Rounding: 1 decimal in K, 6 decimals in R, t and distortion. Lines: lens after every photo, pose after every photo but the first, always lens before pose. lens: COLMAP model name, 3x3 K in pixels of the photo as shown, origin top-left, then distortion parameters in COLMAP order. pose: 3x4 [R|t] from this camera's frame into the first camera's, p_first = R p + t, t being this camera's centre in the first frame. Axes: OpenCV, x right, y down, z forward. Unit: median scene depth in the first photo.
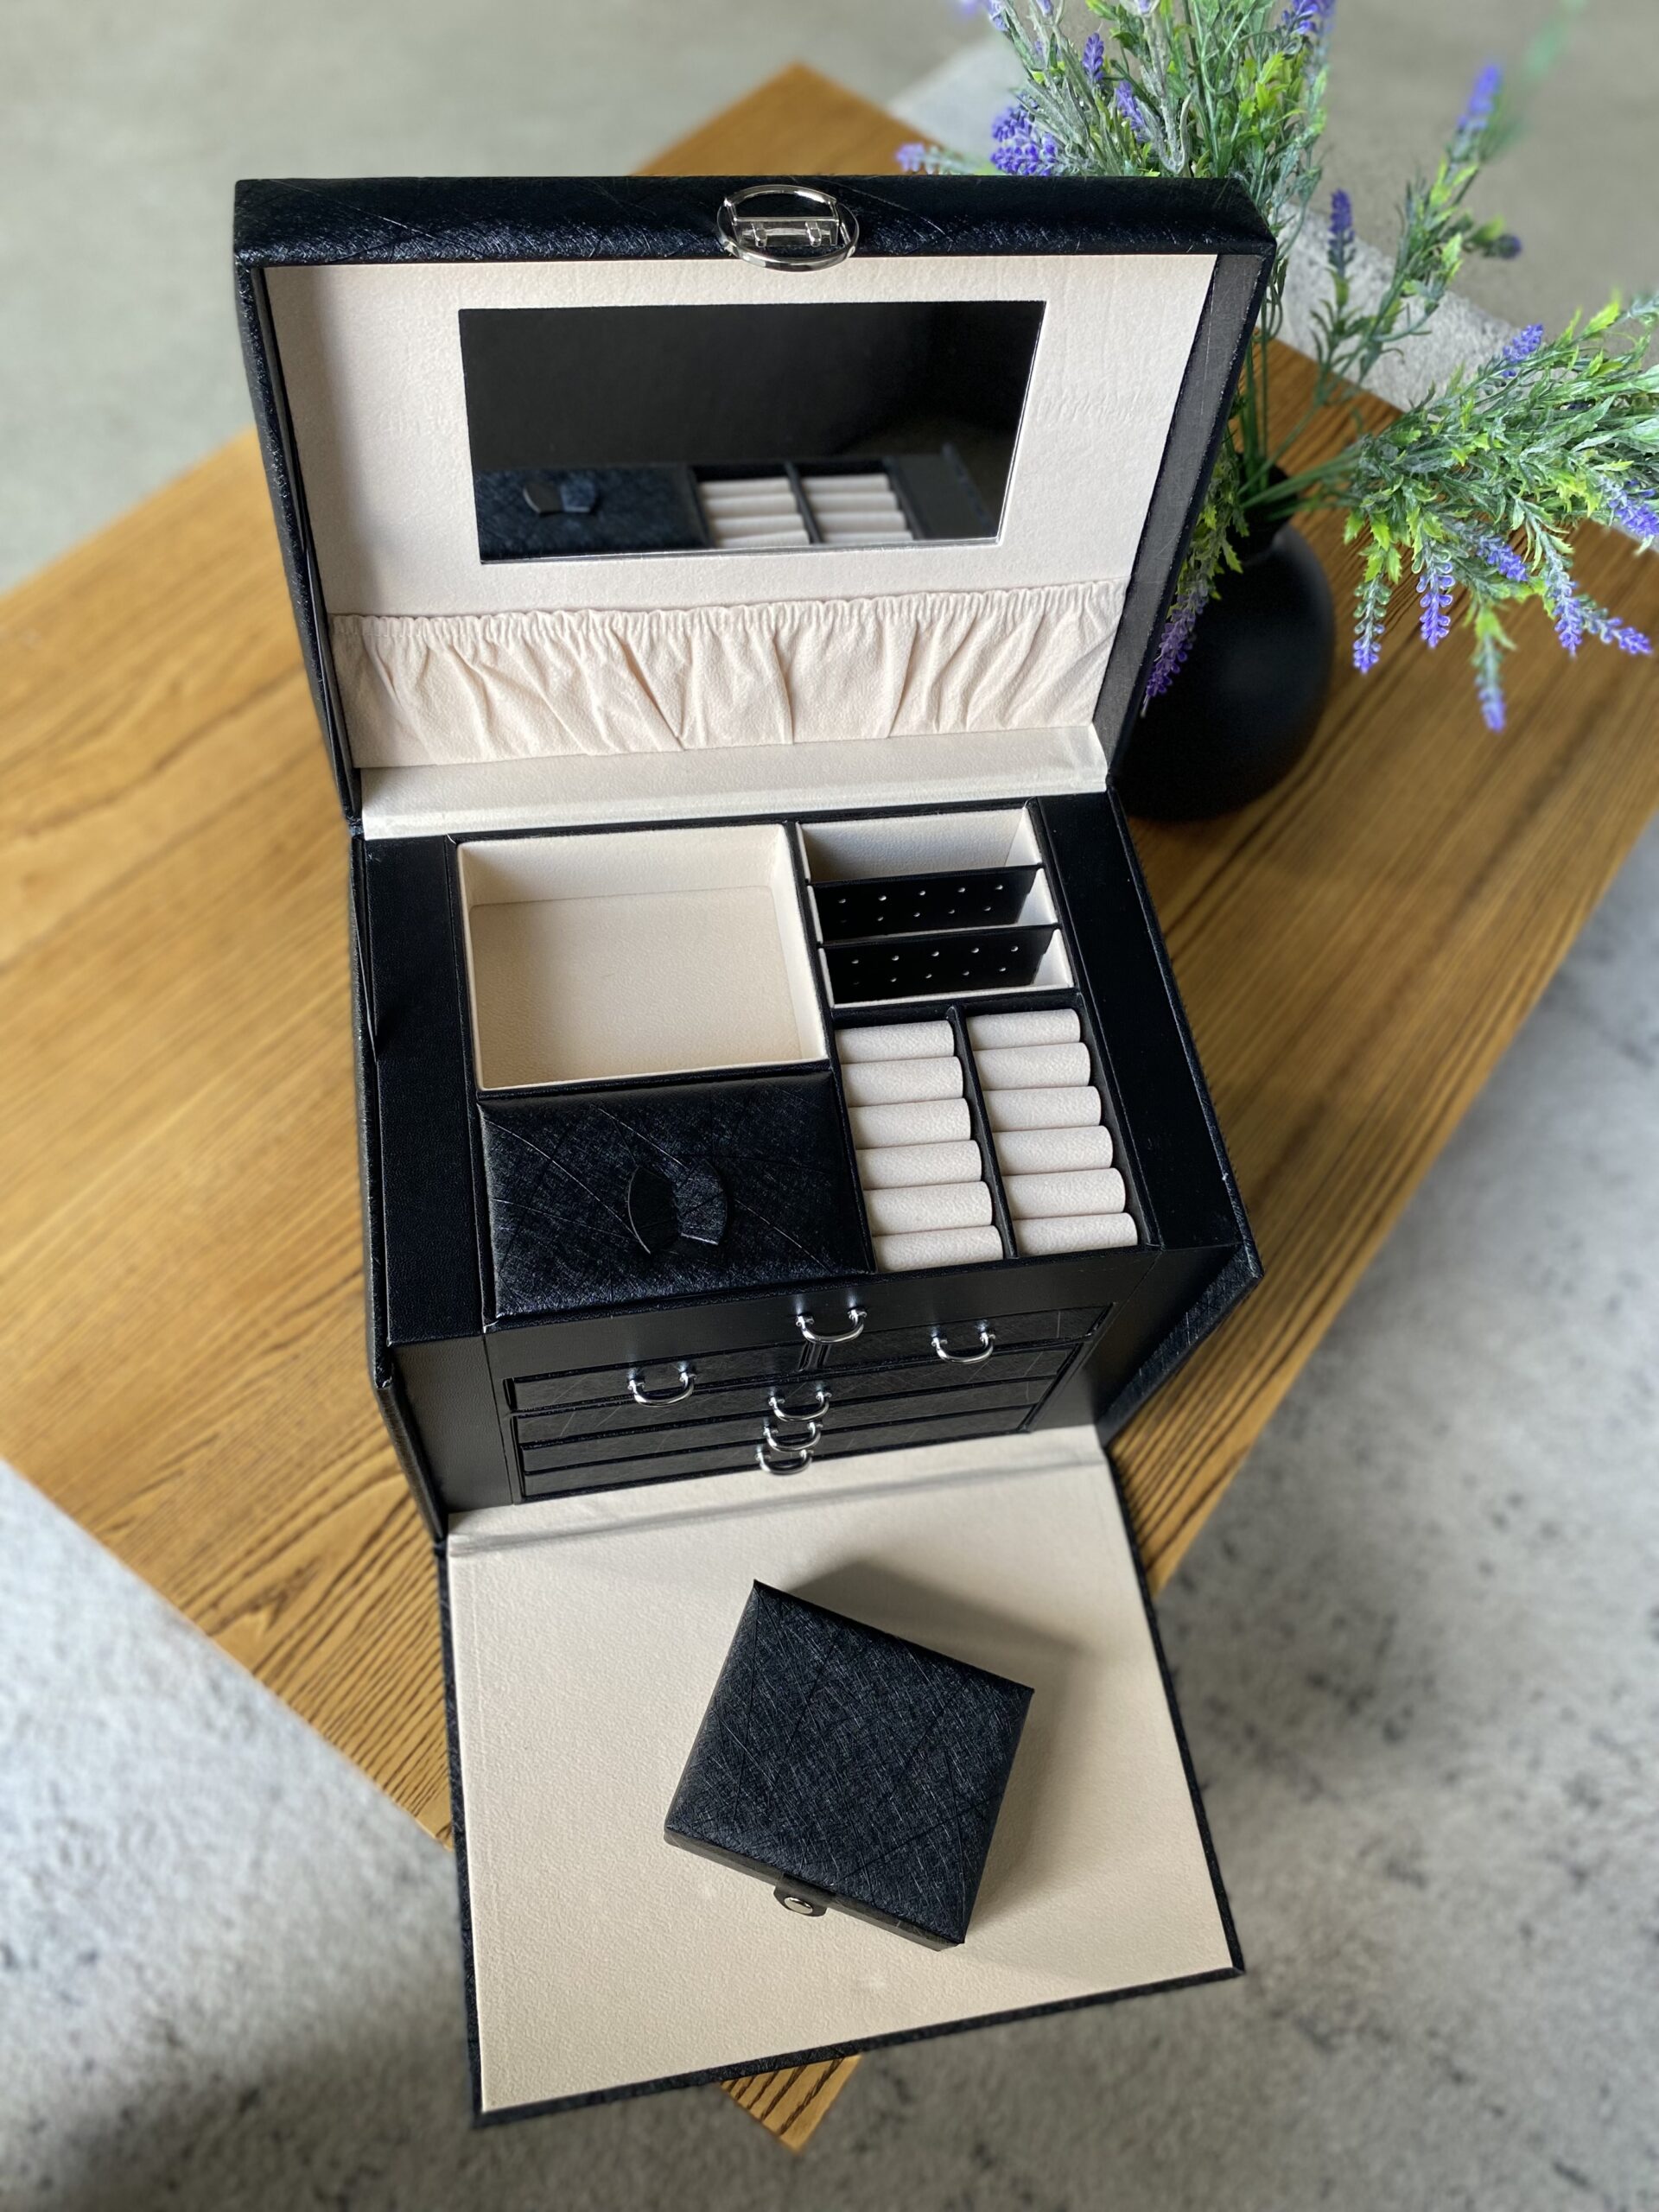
lens RADIAL K [[1719.6, 0, 841.0], [0, 1719.6, 1096.2], [0, 0, 1]] dist [0.003712, -0.009719]
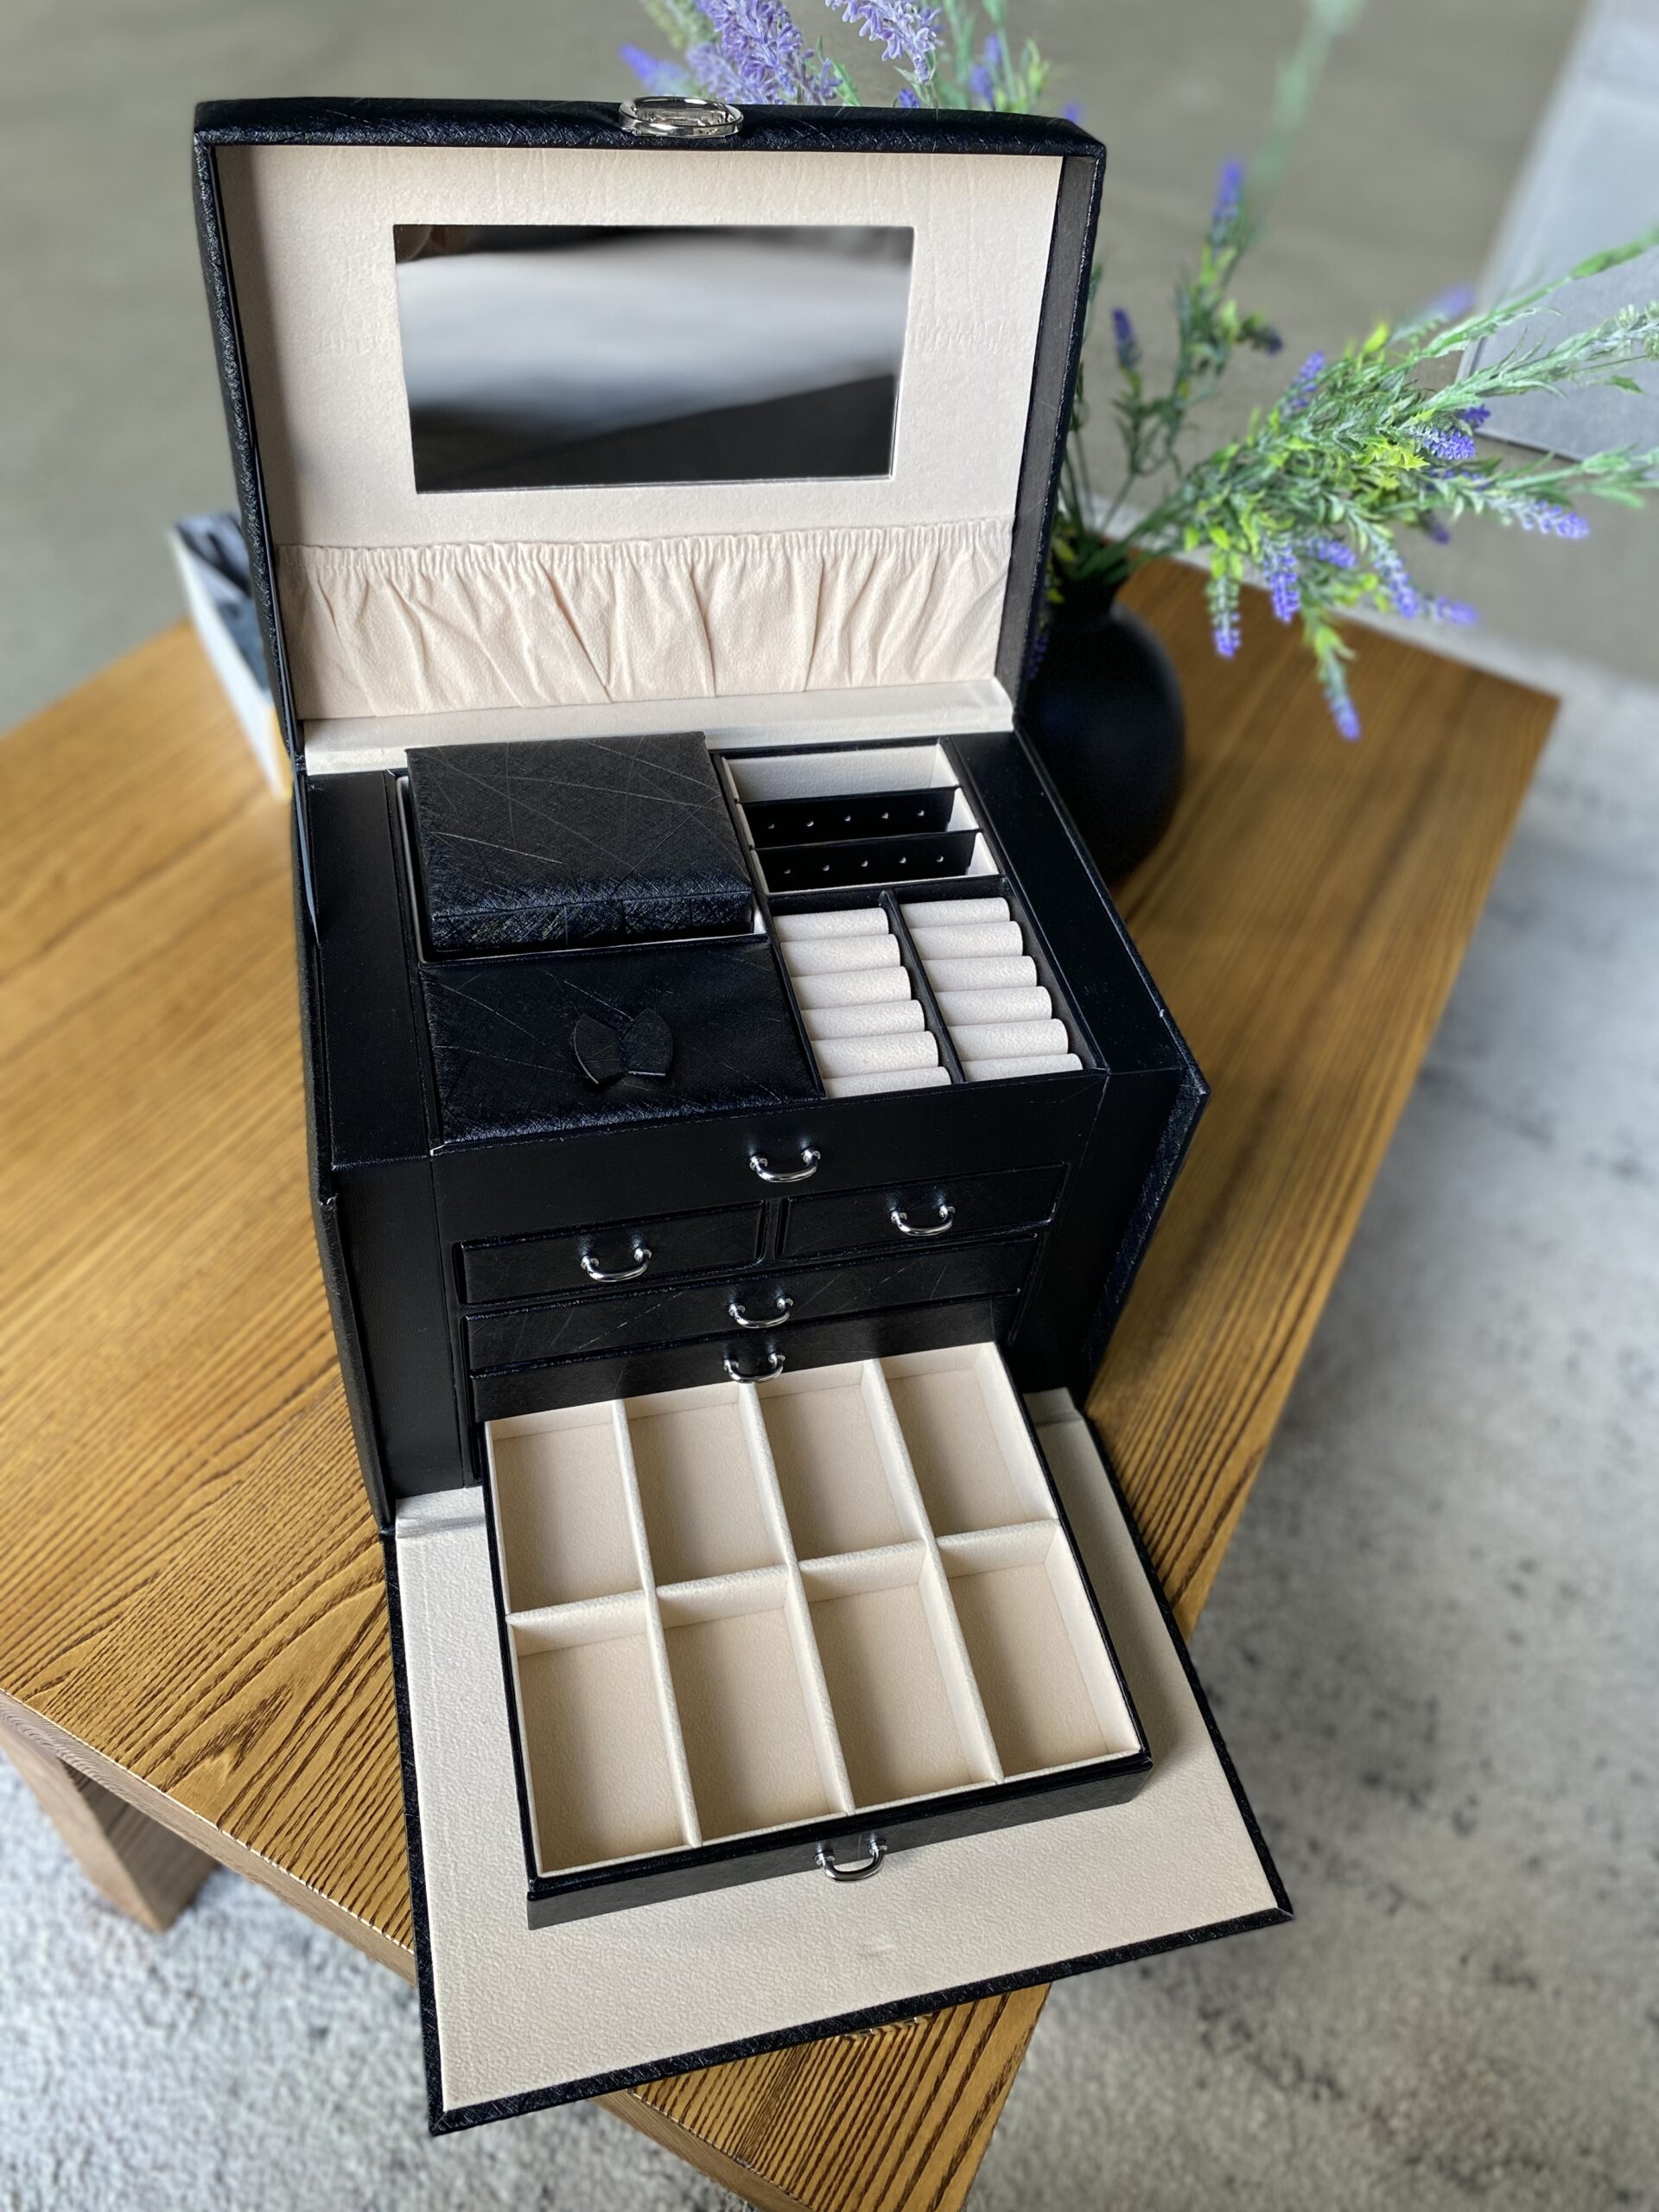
lens RADIAL K [[1719.6, 0, 835.9], [0, 1719.6, 1085.9], [0, 0, 1]] dist [0.003712, -0.009719]
pose [[0.987669, -0.126285, 0.092536, -0.063315], [0.144204, 0.963949, -0.223624, 0.201367], [-0.060959, 0.234211, 0.970273, 0.047145]]
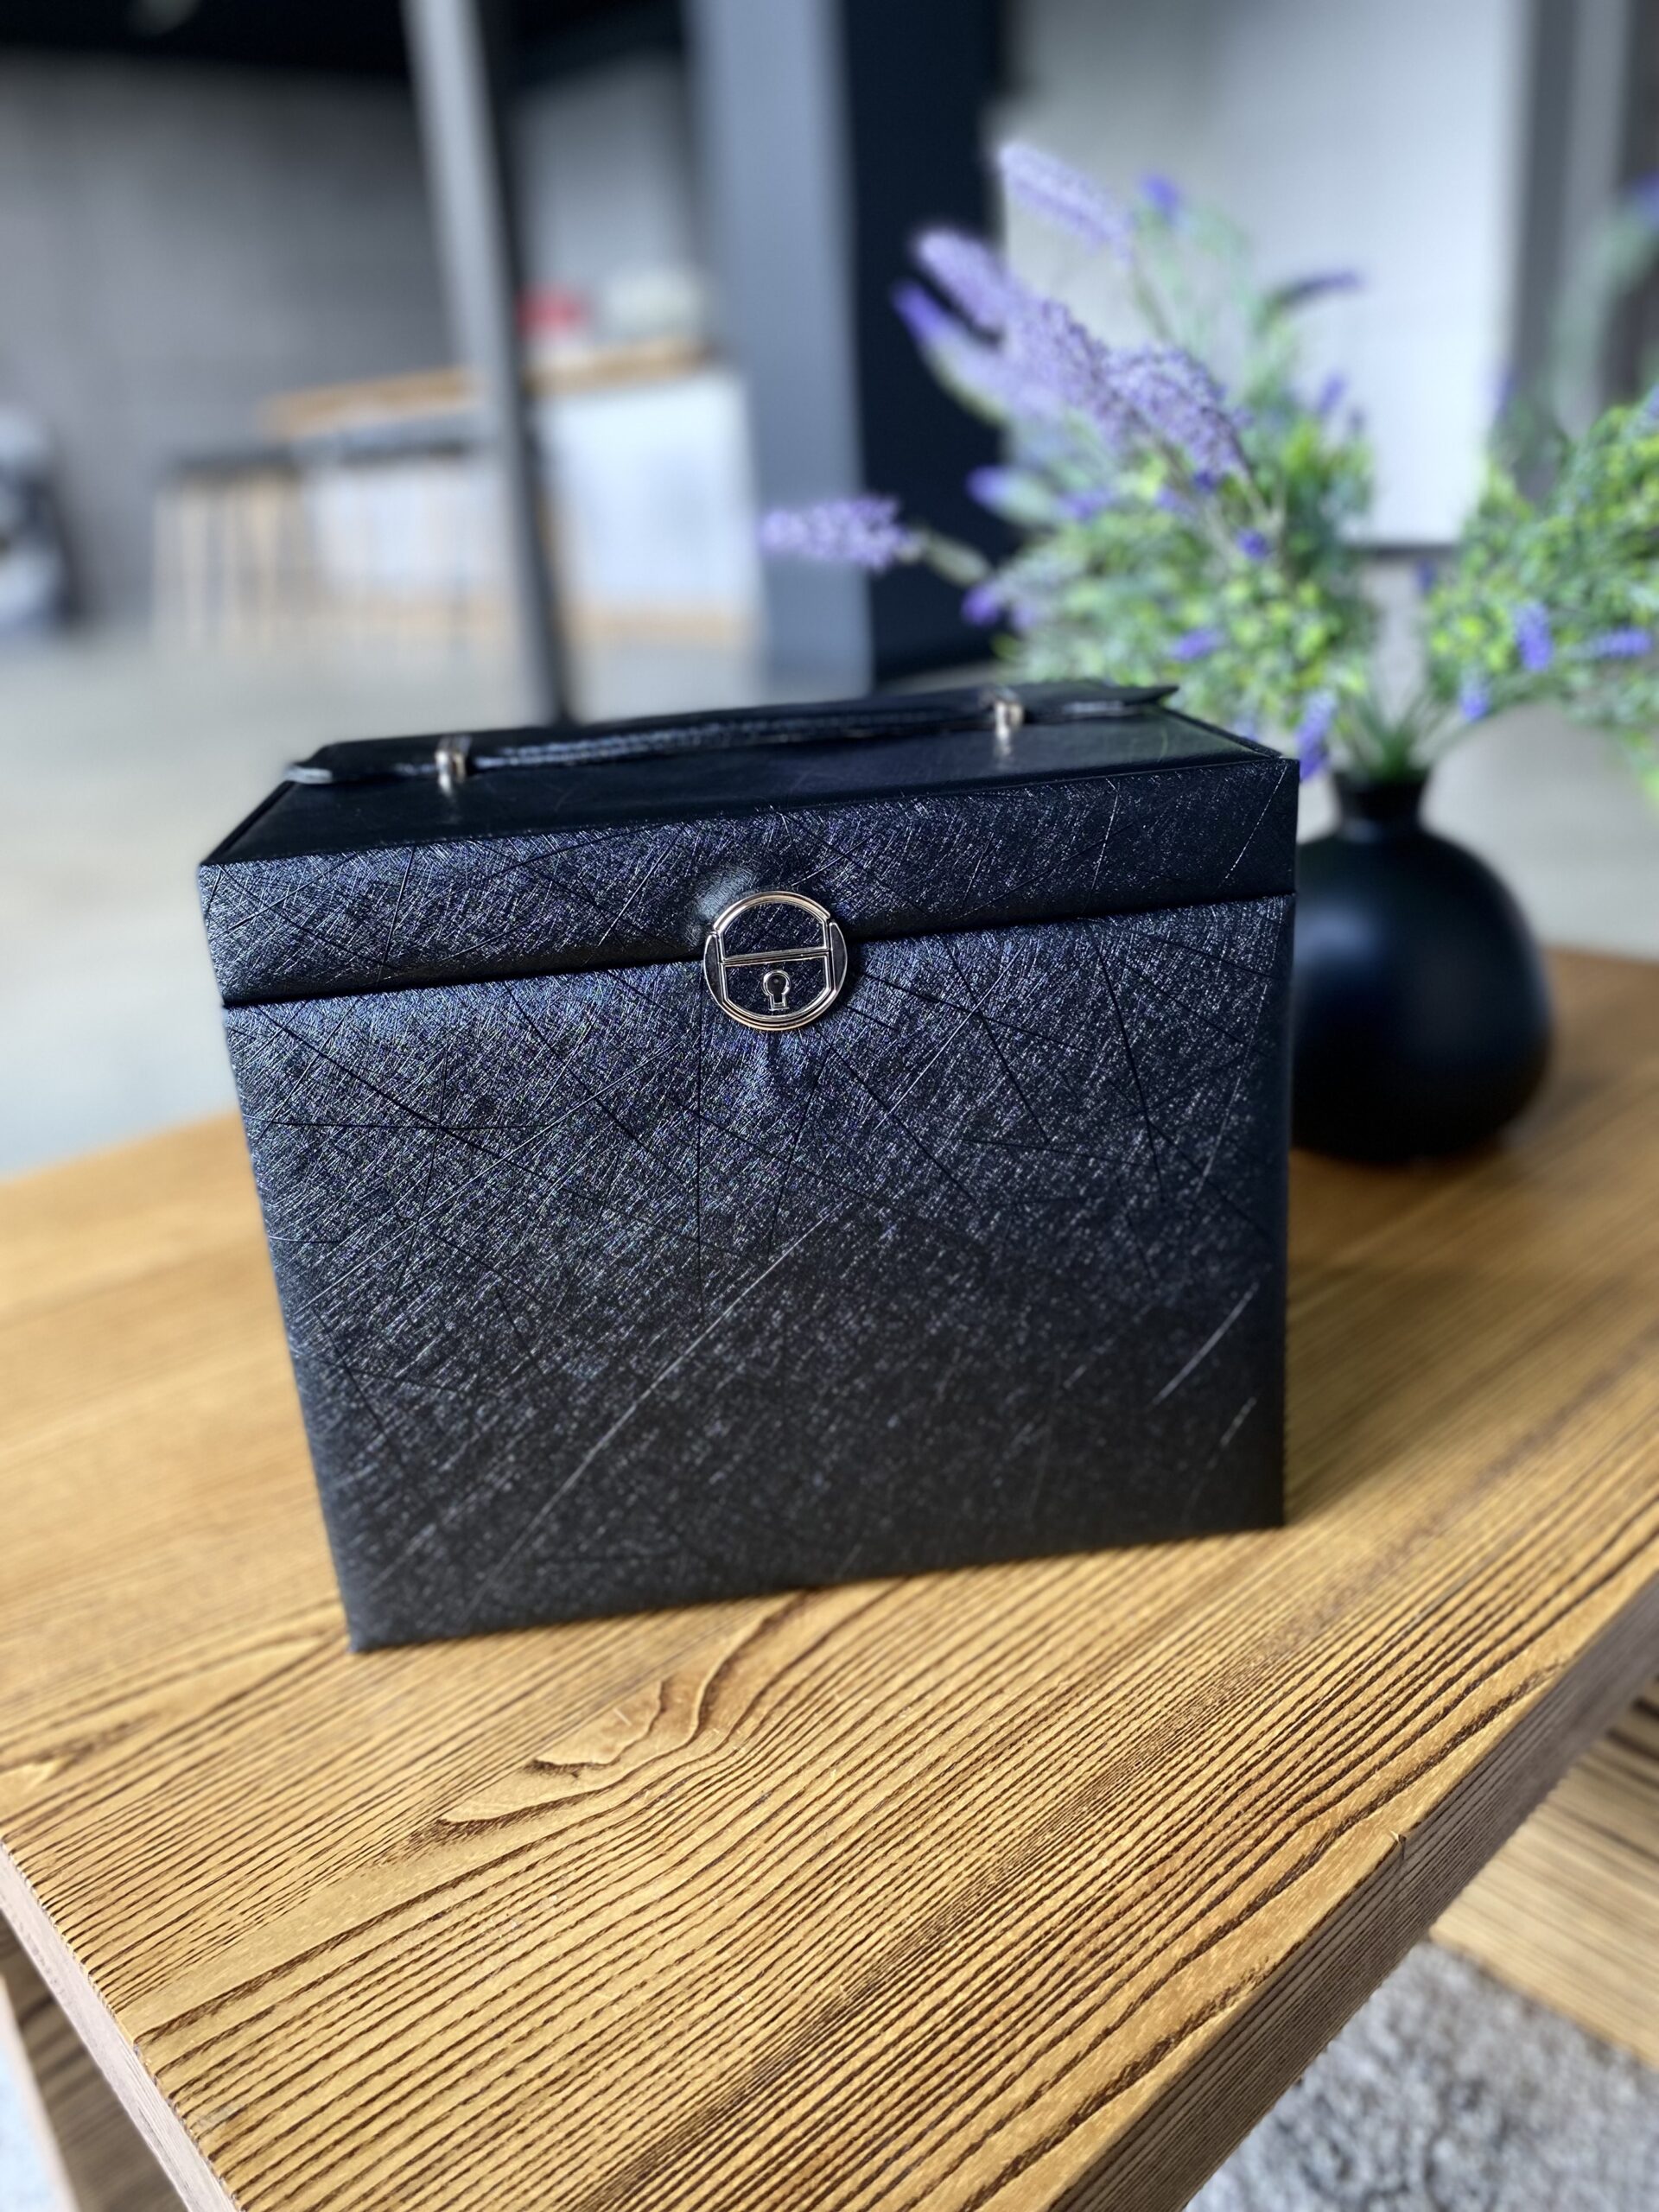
lens RADIAL K [[1719.6, 0, 830.1], [0, 1719.6, 1092.5], [0, 0, 1]] dist [0.003712, -0.009719]
pose [[0.963992, -0.113785, -0.240360, 0.164235], [-0.075949, 0.748396, -0.658889, 0.506733], [0.254856, 0.653419, 0.712806, 0.376529]]
